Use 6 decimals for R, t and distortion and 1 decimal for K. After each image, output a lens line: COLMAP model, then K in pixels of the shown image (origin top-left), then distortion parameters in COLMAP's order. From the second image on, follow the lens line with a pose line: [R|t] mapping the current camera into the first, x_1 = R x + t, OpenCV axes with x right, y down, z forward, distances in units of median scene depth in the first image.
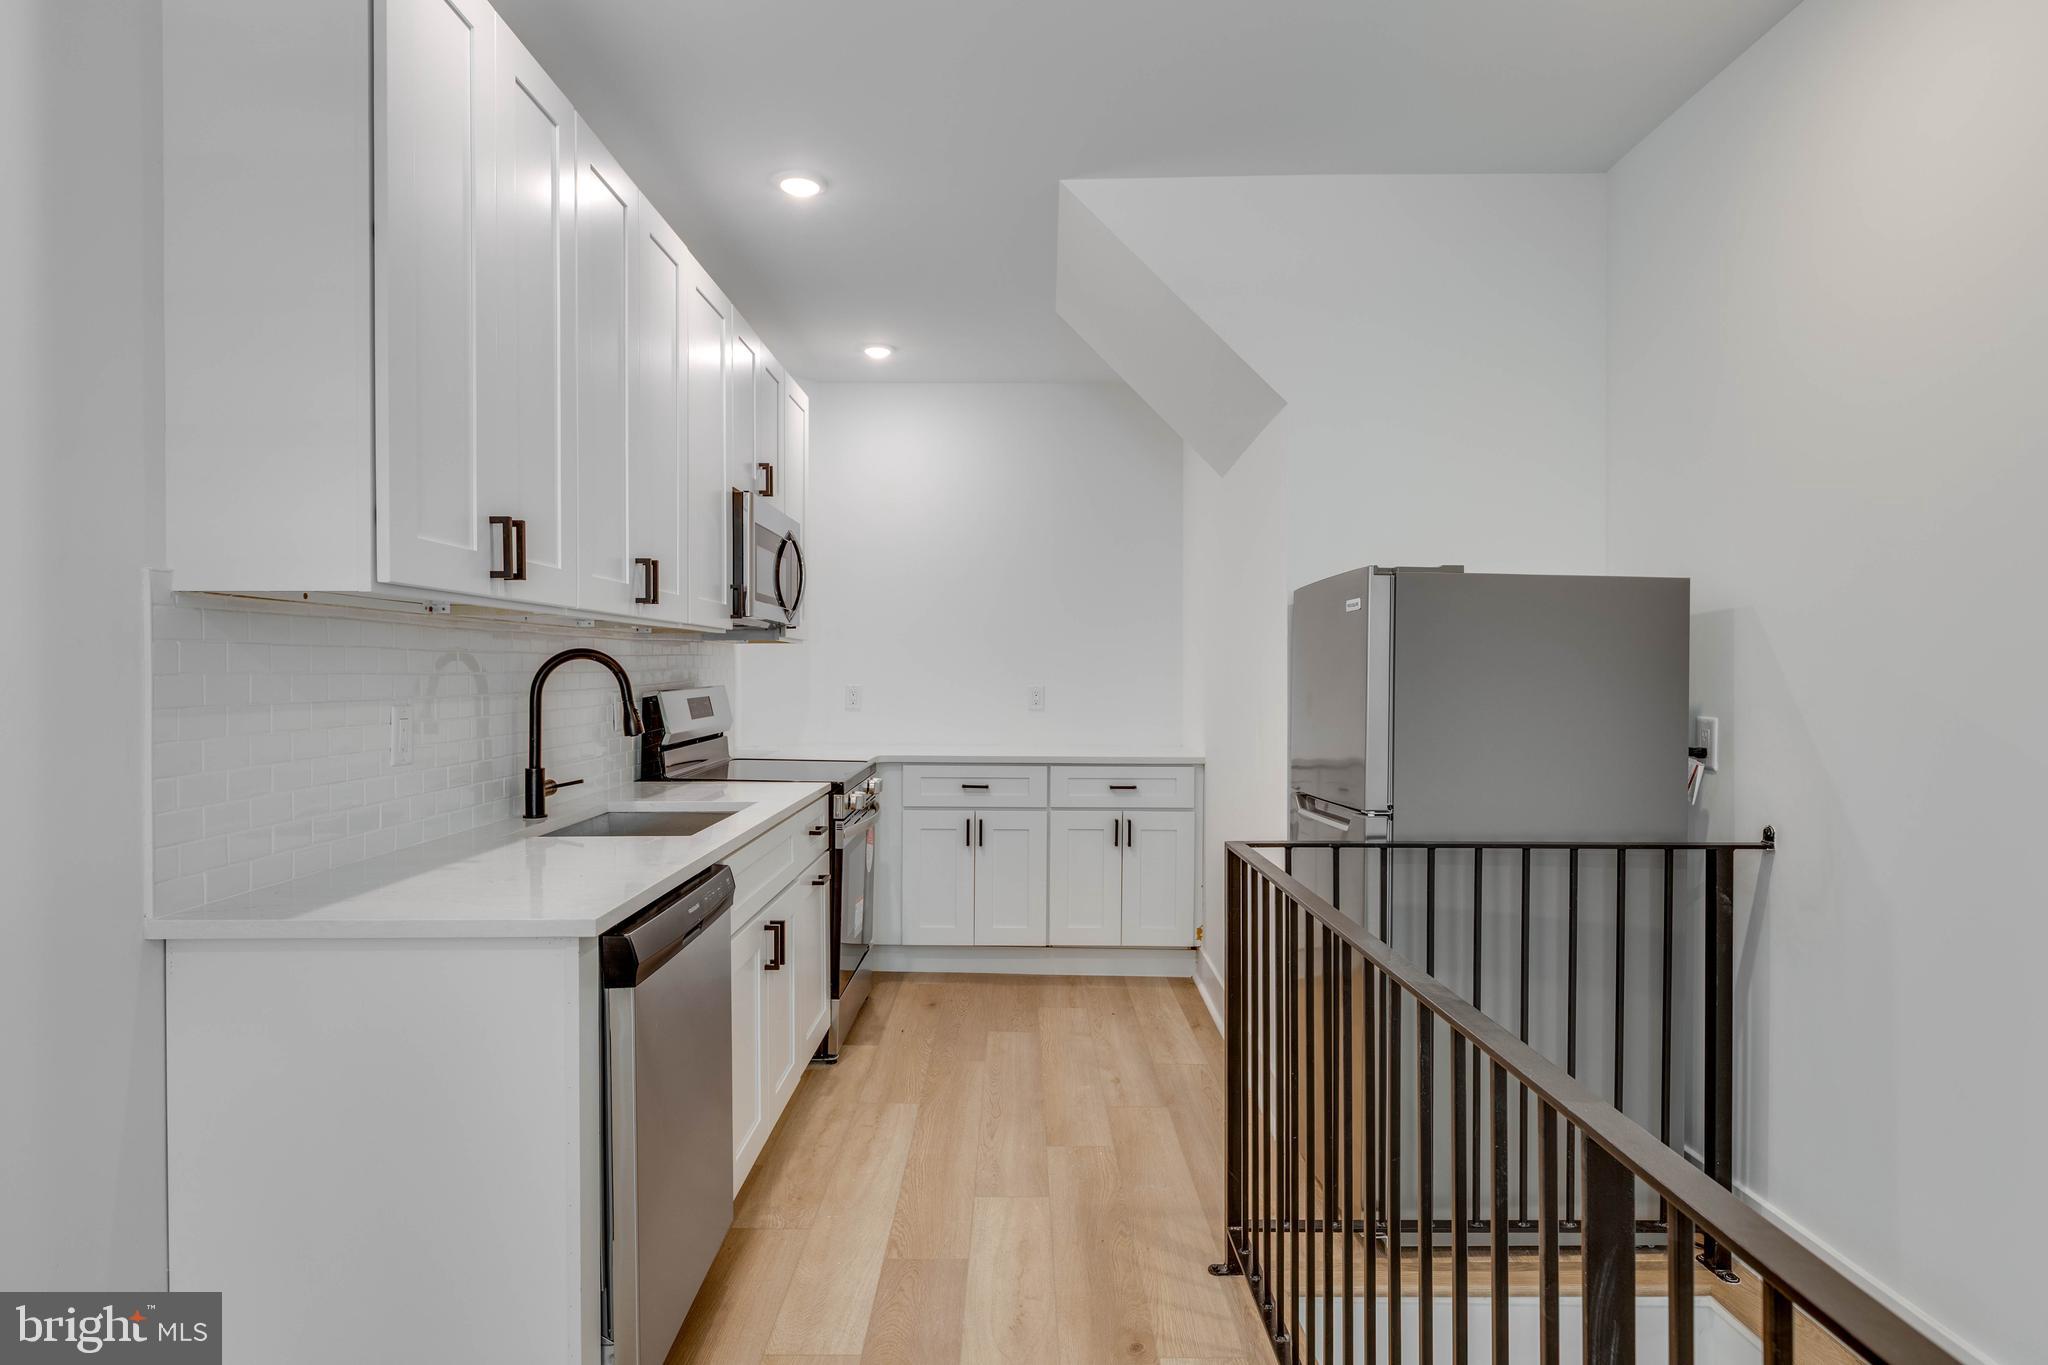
lens RADIAL K [[1127.0, 0, 972.0], [0, 1127.0, 682.0], [0, 0, 1]] dist [0.002777, 0.000225]
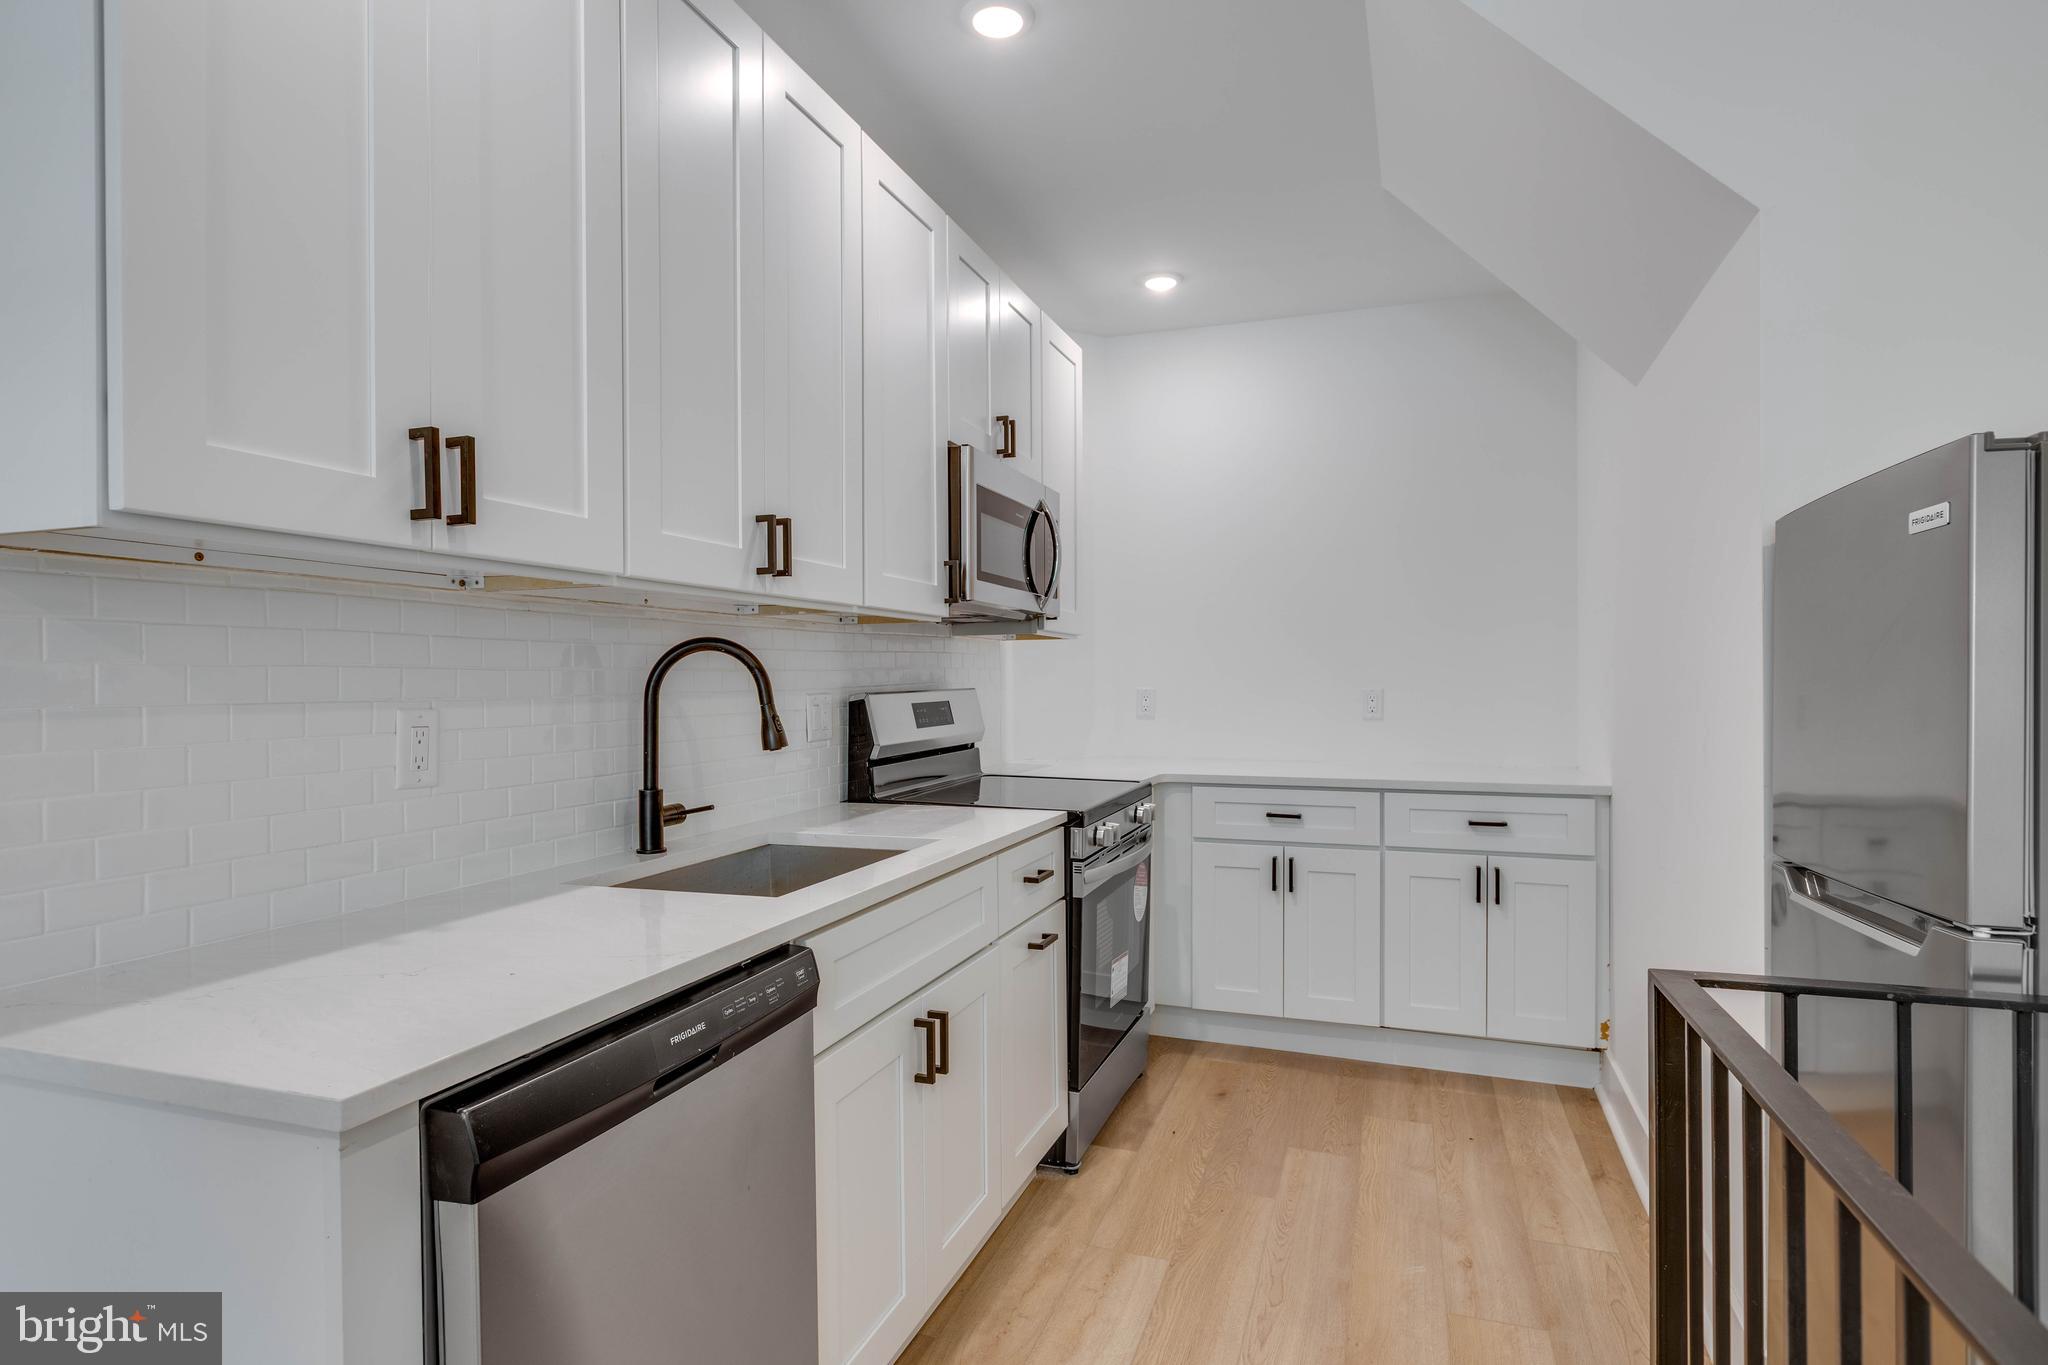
lens RADIAL K [[1127.0, 0, 972.0], [0, 1127.0, 682.0], [0, 0, 1]] dist [0.002777, 0.000225]
pose [[0.951025, -0.004941, -0.309074, 0.050919], [0.002844, 0.999970, -0.007235, 0.005350], [0.309100, 0.006001, 0.951010, 0.232747]]
